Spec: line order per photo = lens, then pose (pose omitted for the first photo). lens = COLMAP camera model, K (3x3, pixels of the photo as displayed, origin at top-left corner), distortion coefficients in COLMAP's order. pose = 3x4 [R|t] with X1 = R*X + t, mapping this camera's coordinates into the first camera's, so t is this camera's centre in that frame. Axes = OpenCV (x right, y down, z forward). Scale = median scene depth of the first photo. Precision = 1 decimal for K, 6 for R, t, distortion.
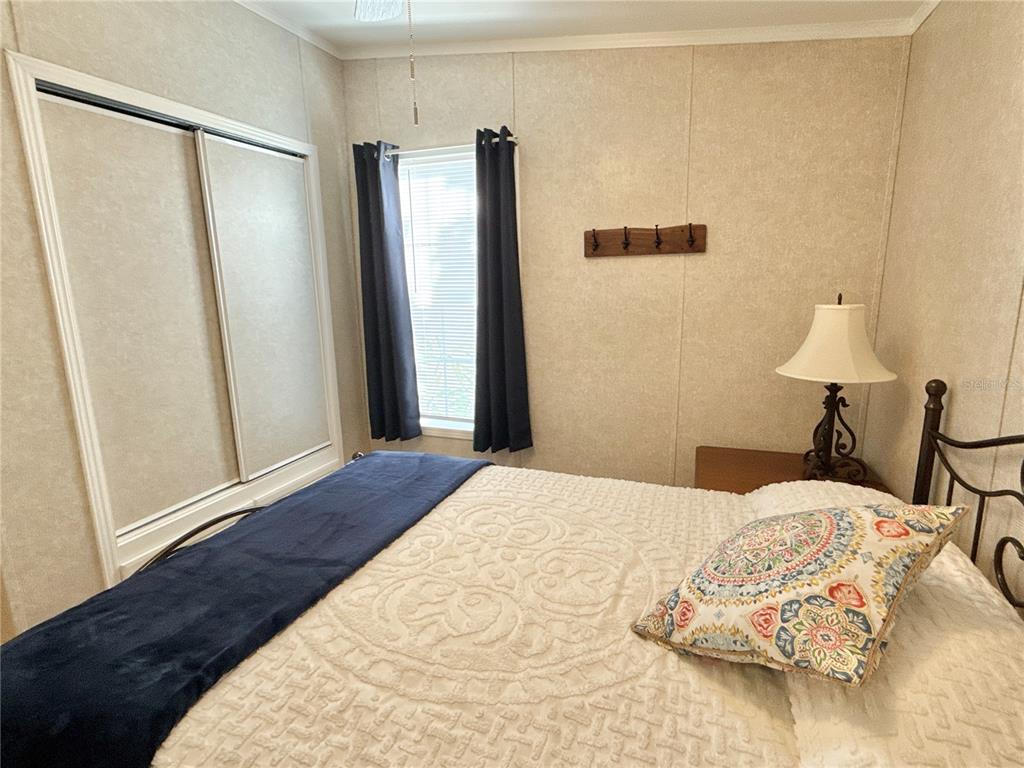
lens RADIAL K [[533.4, 0, 513.4], [0, 533.4, 386.0], [0, 0, 1]] dist [0.000254, -0.000039]
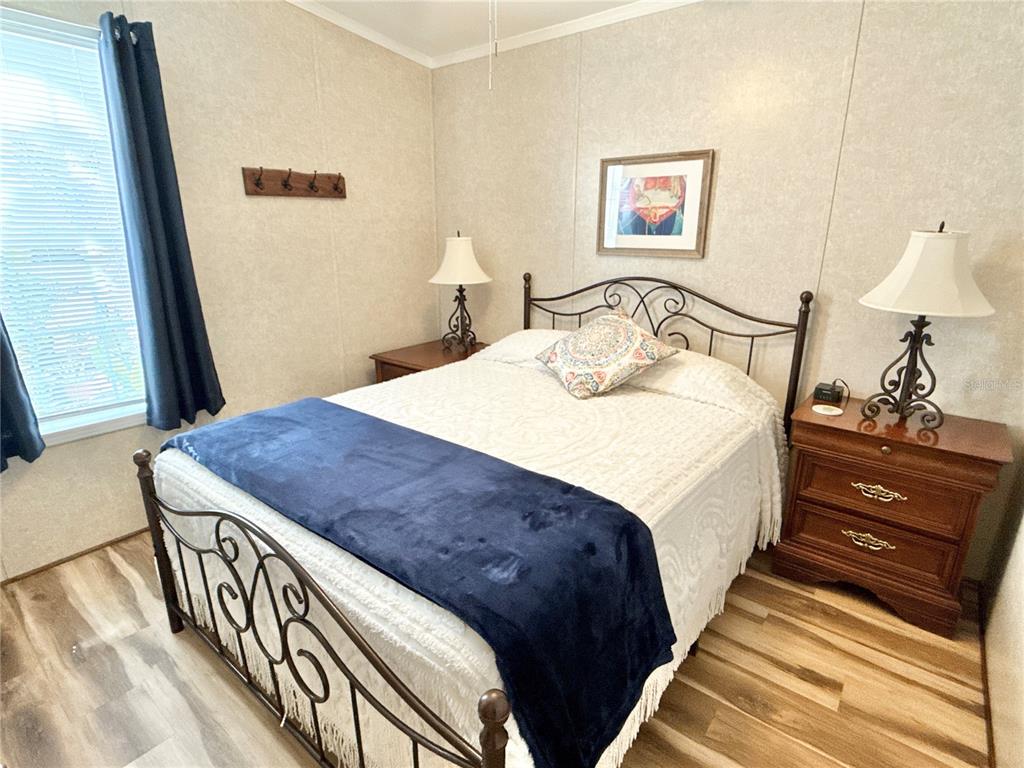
lens RADIAL K [[533.4, 0, 511.4], [0, 533.4, 385.0], [0, 0, 1]] dist [0.000254, -0.000039]
pose [[0.313091, -0.252797, 0.915461, -0.739549], [0.188098, 0.961335, 0.201134, -0.012456], [-0.930910, 0.109223, 0.348536, 0.256976]]
